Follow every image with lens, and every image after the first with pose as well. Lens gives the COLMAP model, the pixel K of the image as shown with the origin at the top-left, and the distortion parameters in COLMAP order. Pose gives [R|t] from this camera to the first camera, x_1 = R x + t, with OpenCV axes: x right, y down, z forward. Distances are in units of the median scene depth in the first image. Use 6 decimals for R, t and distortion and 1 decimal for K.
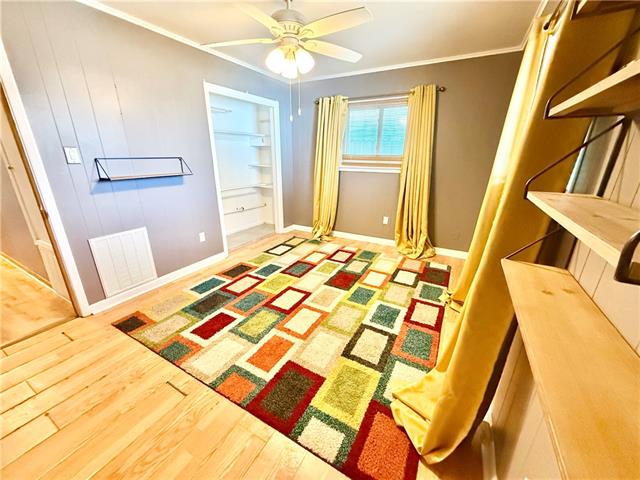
lens RADIAL K [[254.7, 0, 320.5], [0, 254.7, 242.5], [0, 0, 1]] dist [-0.004030, 0.000419]
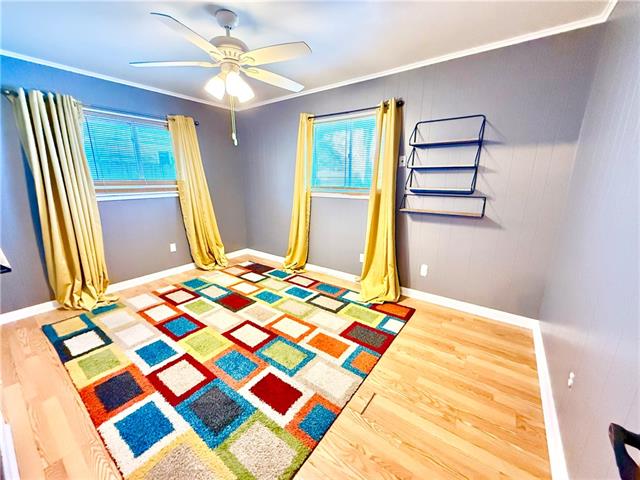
lens RADIAL K [[254.7, 0, 321.8], [0, 254.7, 236.6], [0, 0, 1]] dist [-0.004030, 0.000419]
pose [[0.117851, -0.230730, 0.965854, -0.844201], [0.328829, 0.926826, 0.181284, -0.170507], [-0.937007, 0.296237, 0.185098, 0.471963]]
